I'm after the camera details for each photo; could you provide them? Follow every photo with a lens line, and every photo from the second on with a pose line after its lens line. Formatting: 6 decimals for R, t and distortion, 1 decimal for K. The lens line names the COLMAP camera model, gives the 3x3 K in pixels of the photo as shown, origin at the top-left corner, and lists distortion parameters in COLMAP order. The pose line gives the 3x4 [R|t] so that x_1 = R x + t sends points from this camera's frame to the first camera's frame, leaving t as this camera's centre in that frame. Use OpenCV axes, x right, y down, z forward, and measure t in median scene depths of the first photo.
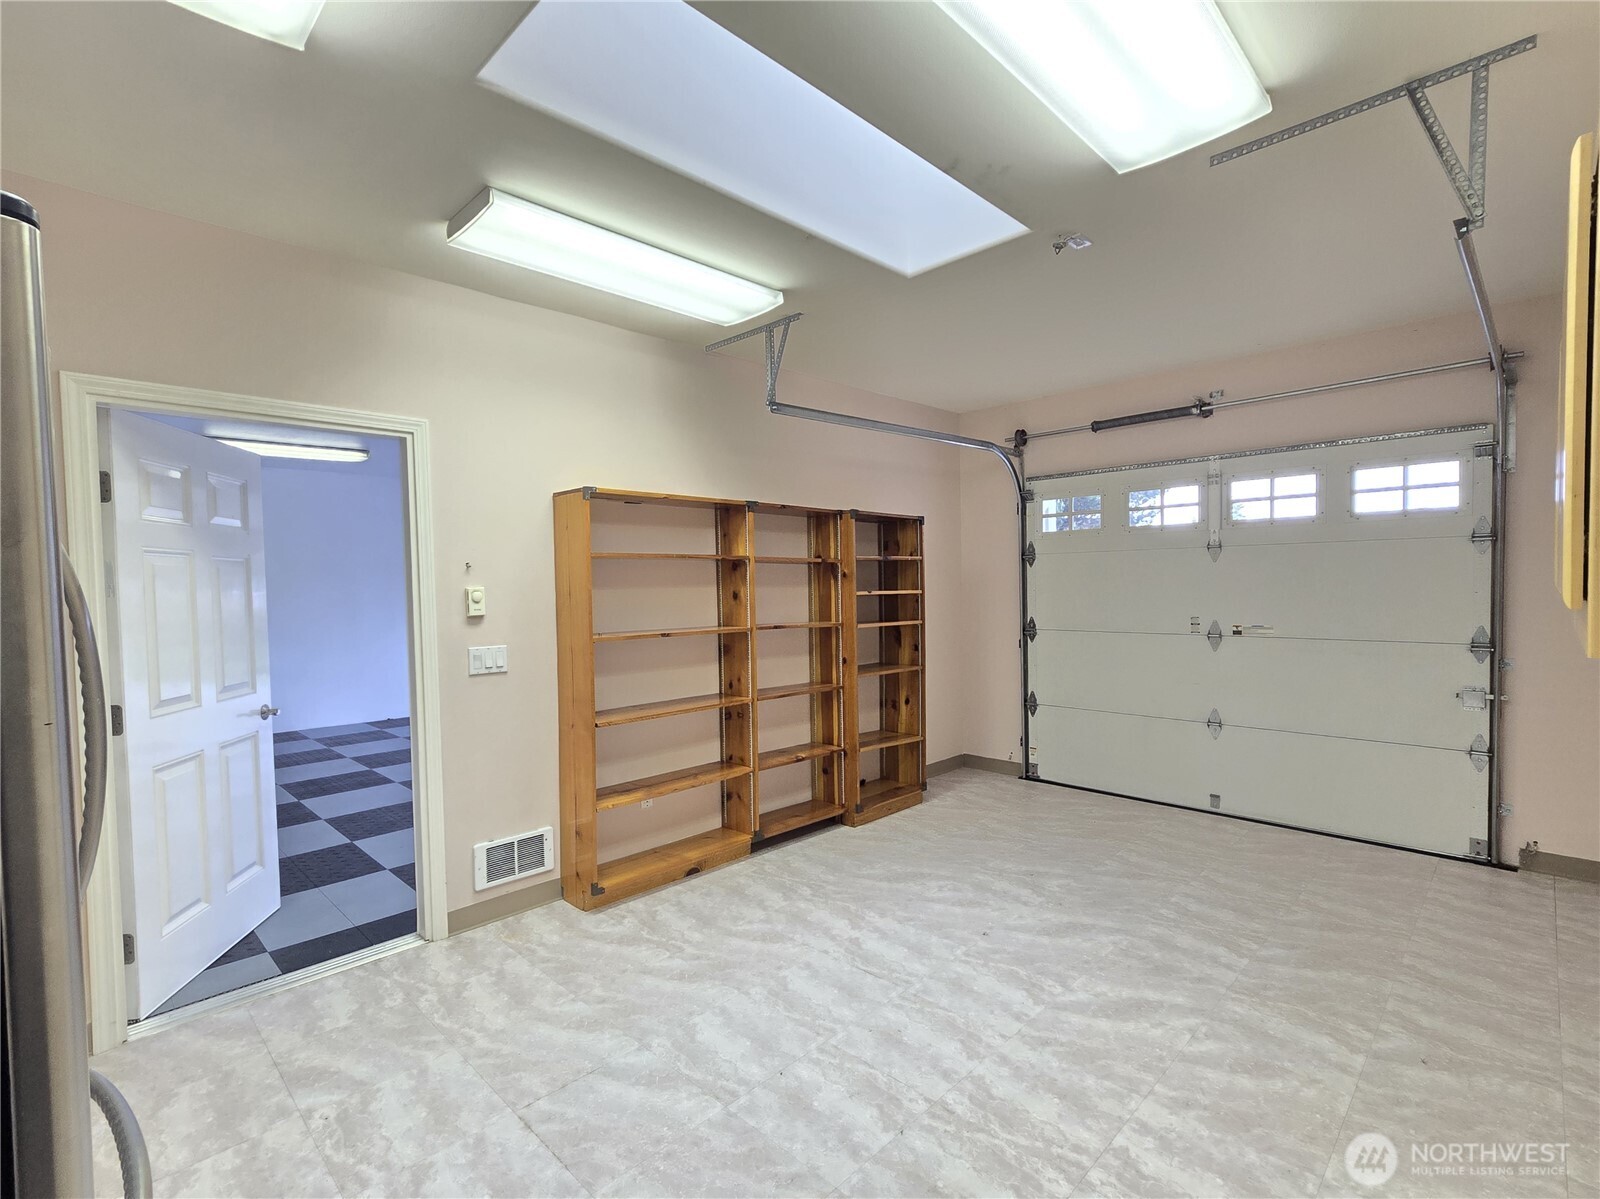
lens RADIAL K [[757.0, 0, 800.0], [0, 757.0, 599.5], [0, 0, 1]] dist [0.000886, 0.000011]
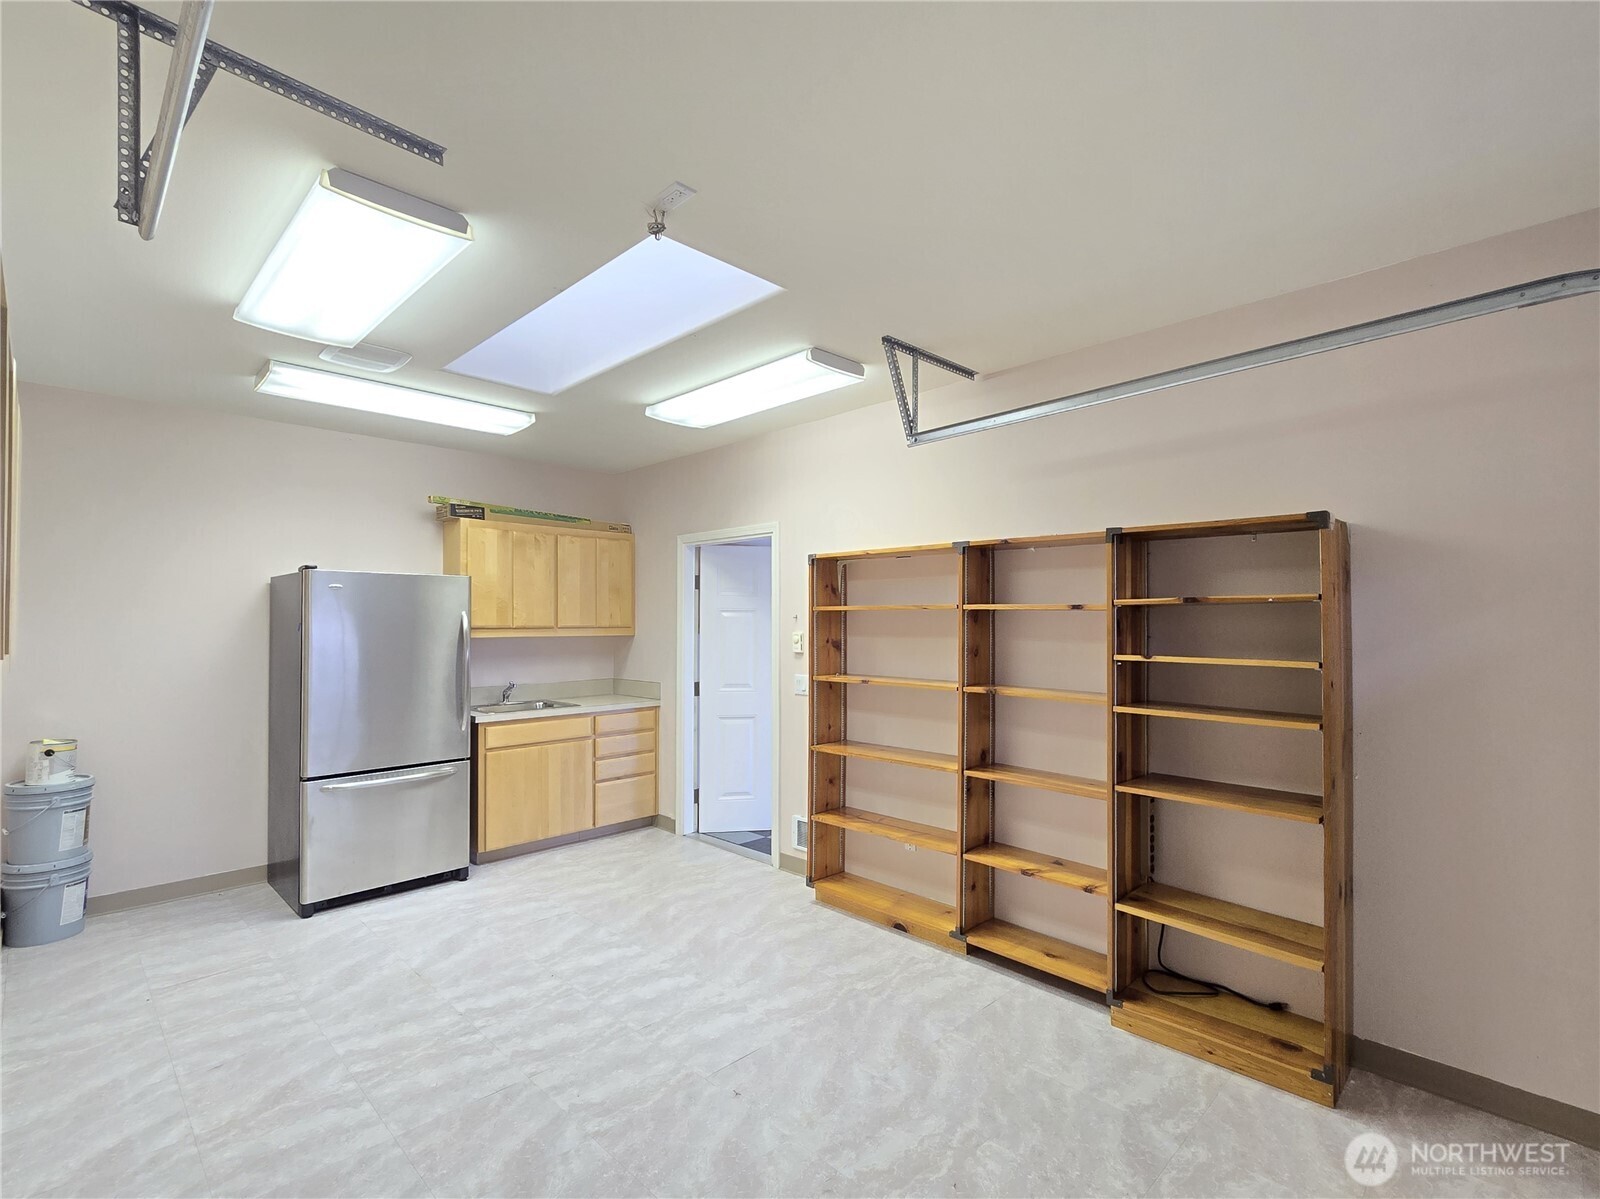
lens RADIAL K [[757.0, 0, 800.0], [0, 757.0, 599.5], [0, 0, 1]] dist [0.000886, 0.000011]
pose [[-0.004609, -0.011765, -0.999920, 1.103061], [-0.024361, 0.999635, -0.011650, -0.066078], [0.999693, 0.024305, -0.004894, 1.130081]]
